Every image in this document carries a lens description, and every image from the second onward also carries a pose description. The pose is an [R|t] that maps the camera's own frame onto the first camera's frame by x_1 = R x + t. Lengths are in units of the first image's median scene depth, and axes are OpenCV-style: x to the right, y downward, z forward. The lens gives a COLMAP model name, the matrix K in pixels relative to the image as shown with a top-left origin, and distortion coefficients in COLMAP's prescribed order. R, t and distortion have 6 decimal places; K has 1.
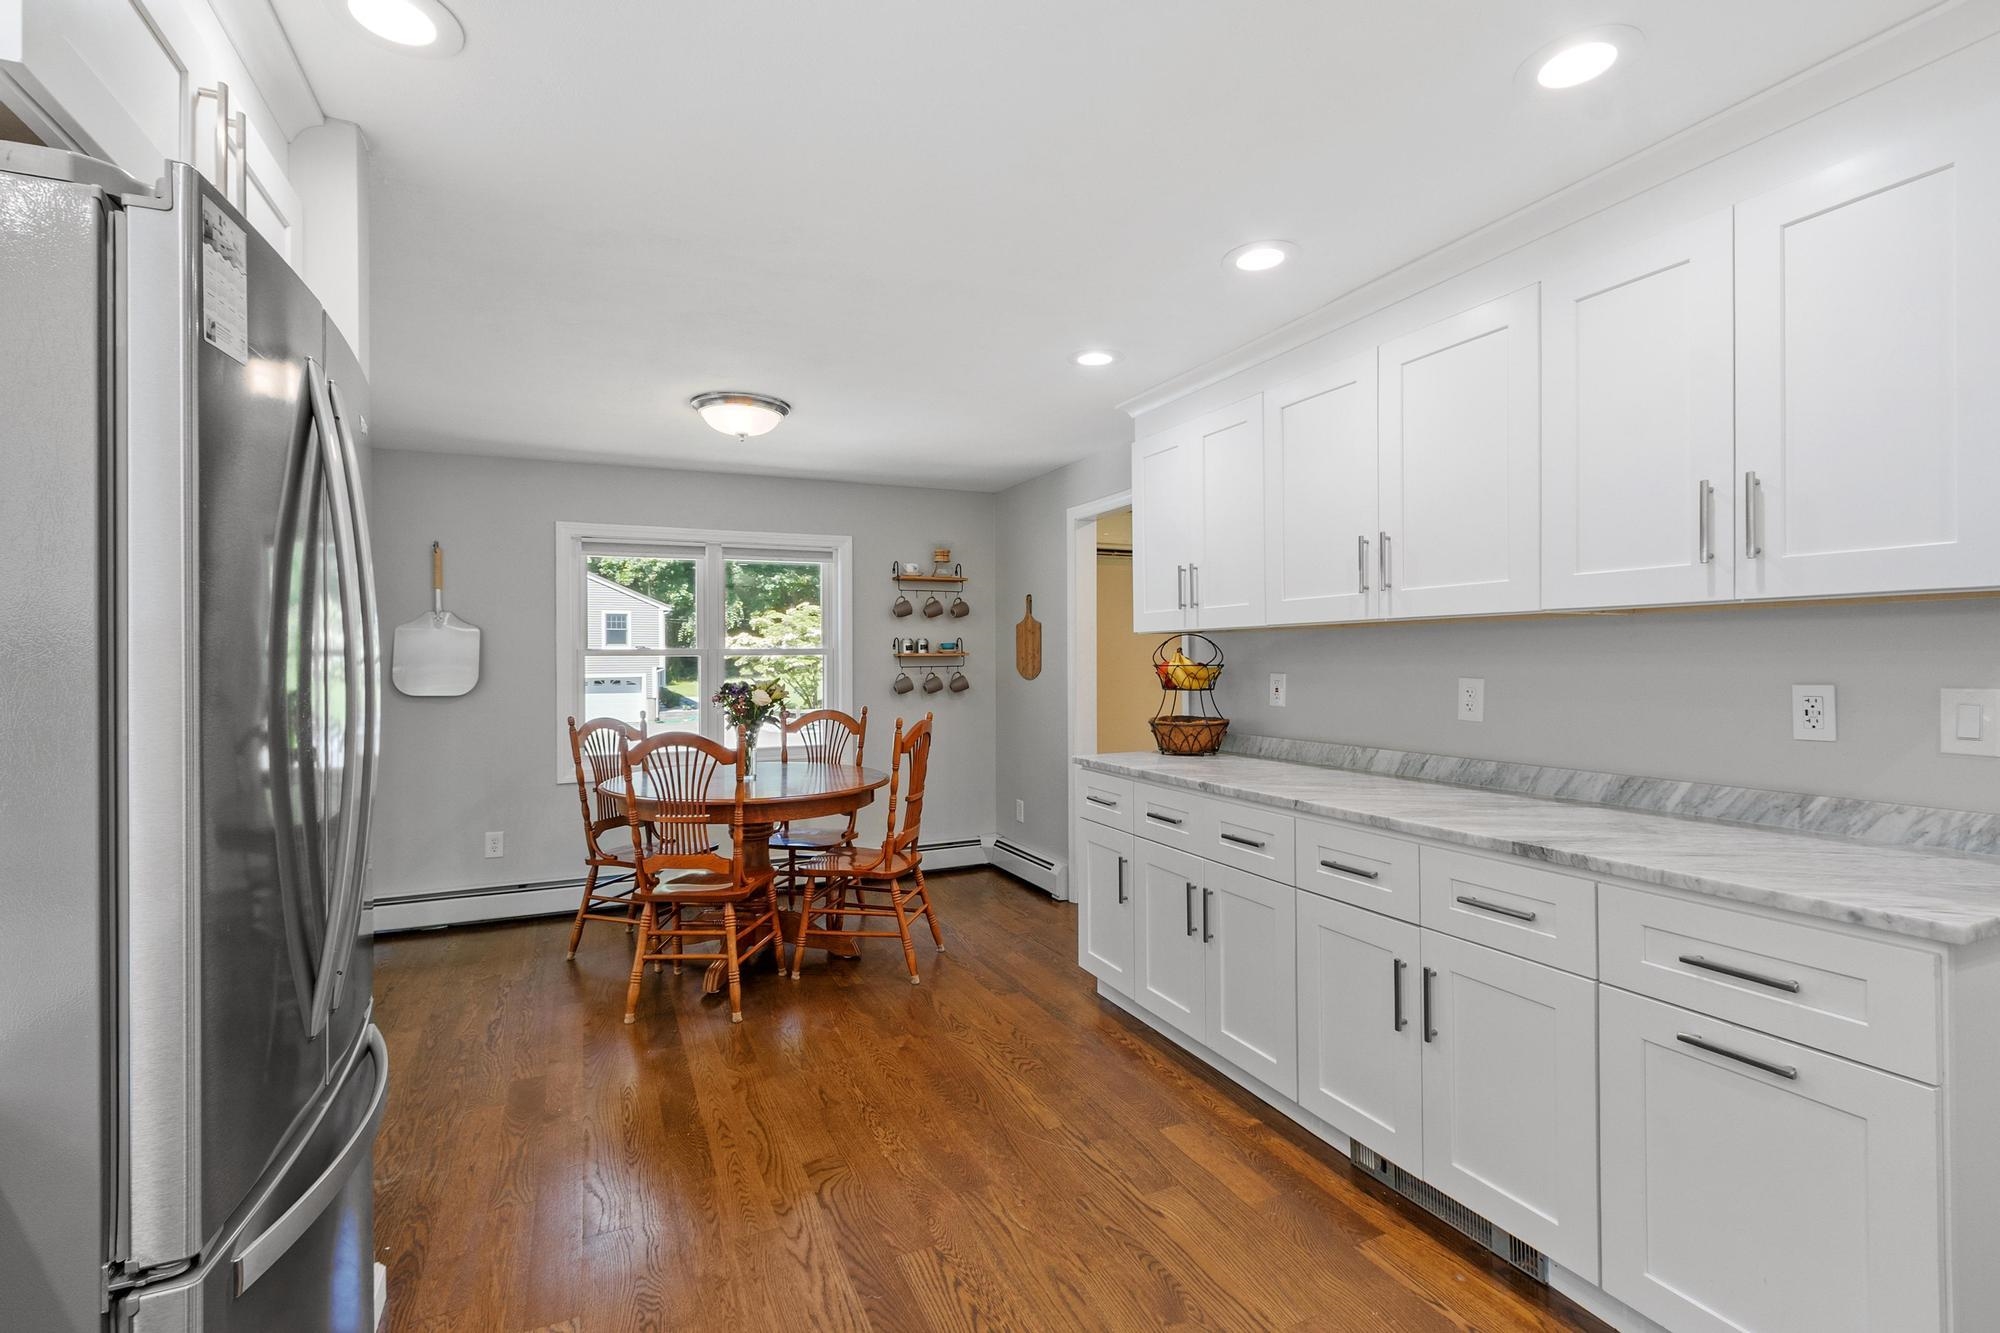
lens RADIAL K [[901.1, 0, 996.6], [0, 901.1, 664.0], [0, 0, 1]] dist [0.013932, -0.004235]
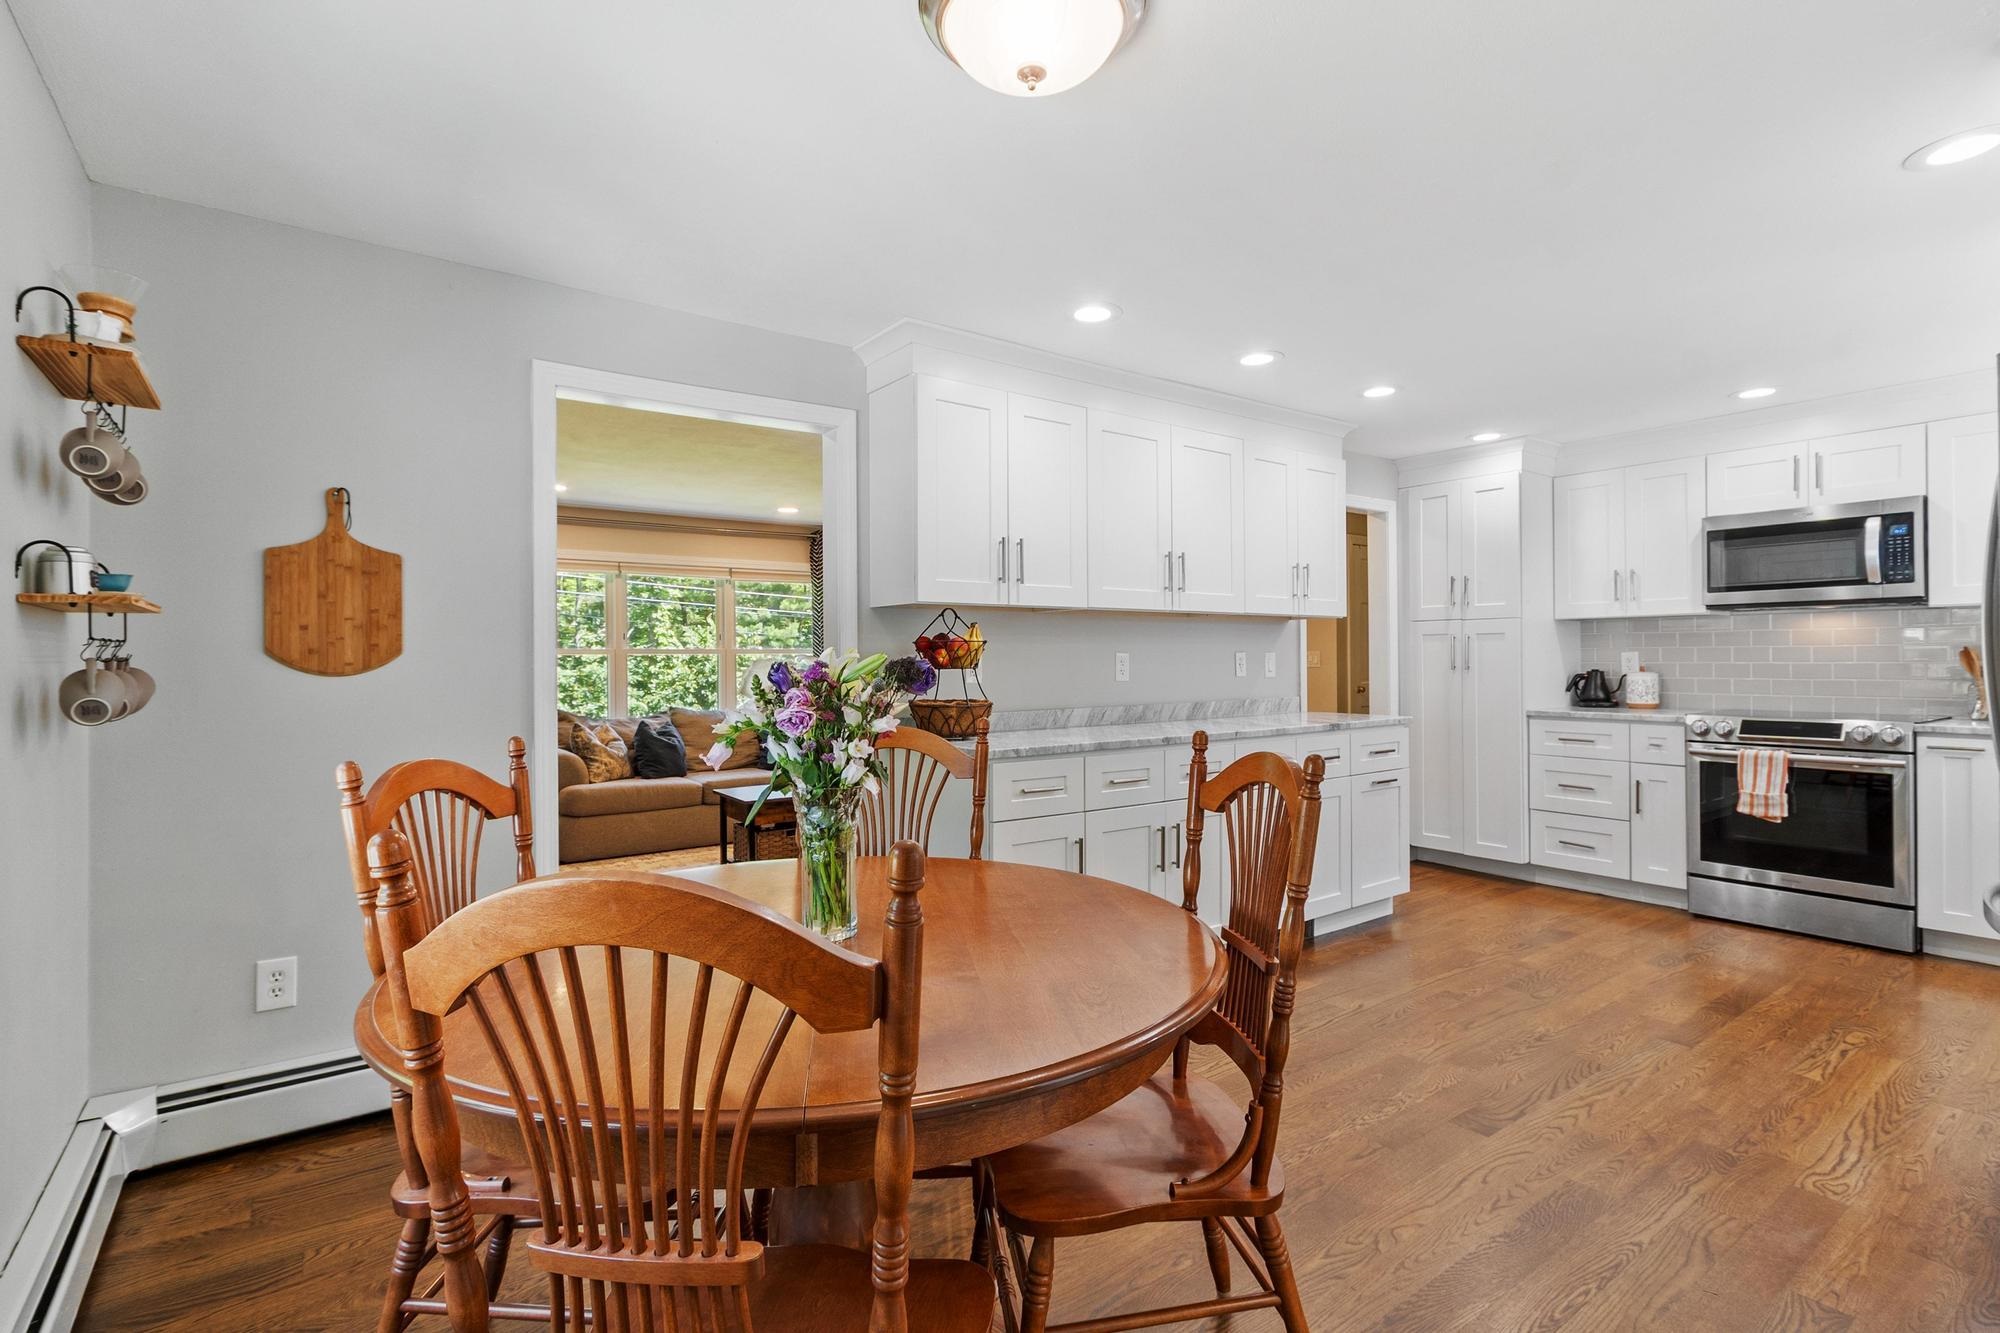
lens RADIAL K [[942.4, 0, 1004.2], [0, 942.4, 659.4], [0, 0, 1]] dist [-0.000821, -0.000710]
pose [[-0.207914, 0.012548, 0.978067, -0.637048], [0.016004, 0.999828, -0.009425, 0.024843], [-0.978016, 0.013693, -0.208079, 0.991568]]
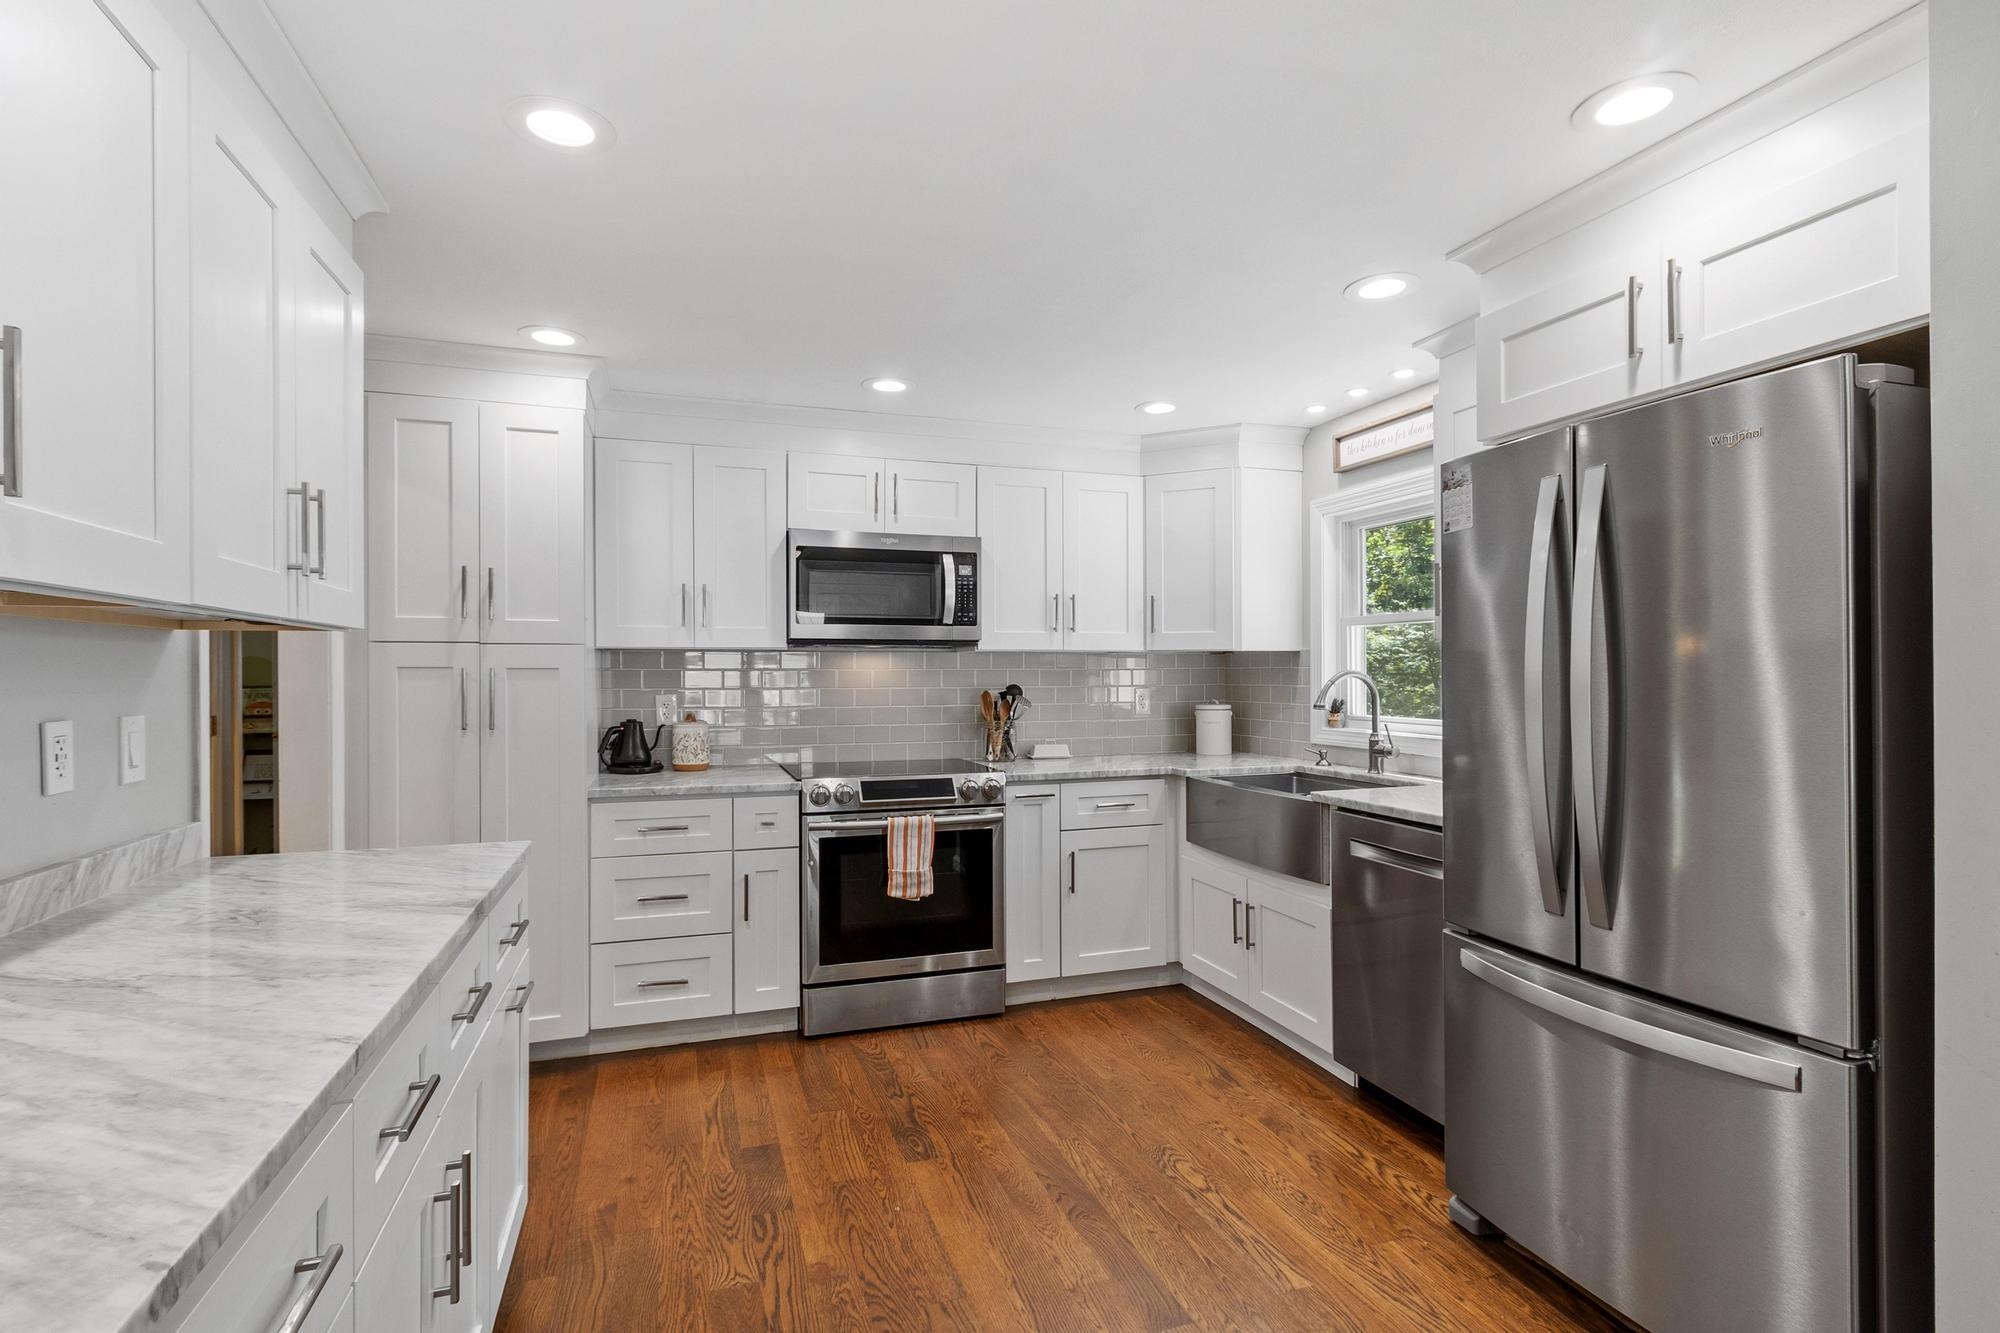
lens RADIAL K [[941.5, 0, 987.2], [0, 941.5, 673.8], [0, 0, 1]] dist [0.002403, 0.000547]
pose [[-0.994267, 0.012601, 0.106183, 0.010477], [0.013242, 0.999898, 0.005335, -0.005675], [-0.106105, 0.006711, -0.994332, 0.810218]]
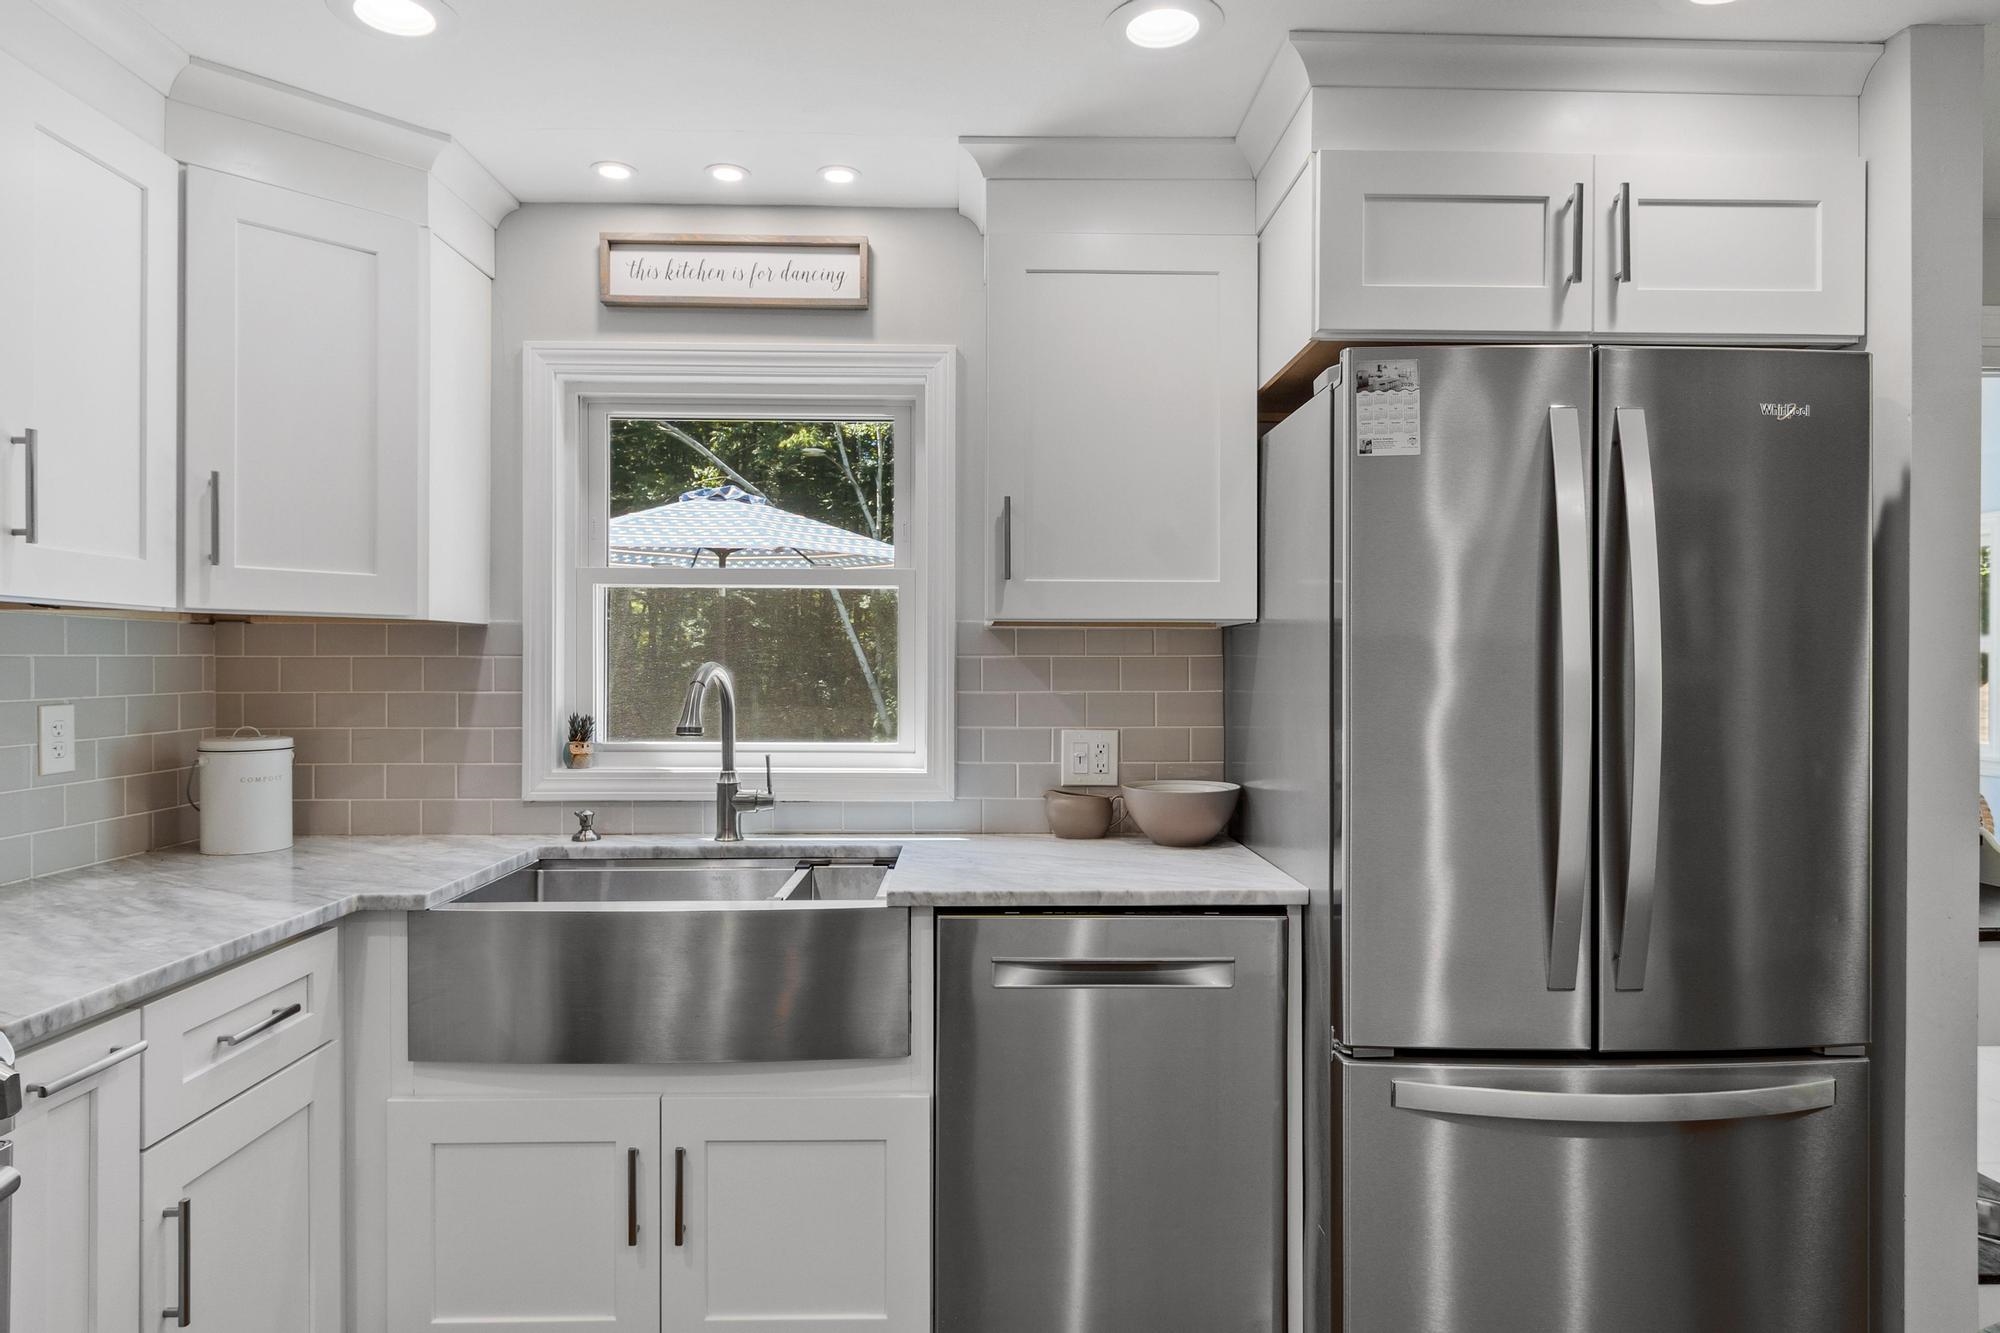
lens RADIAL K [[1172.3, 0, 1000.0], [0, 1172.3, 666.5], [0, 0, 1]] dist [0.002267, 0.000472]
pose [[-0.397157, 0.008110, -0.917715, 0.271516], [-0.003154, 0.999943, 0.010201, -0.004685], [0.917745, 0.006946, -0.397109, 0.281906]]
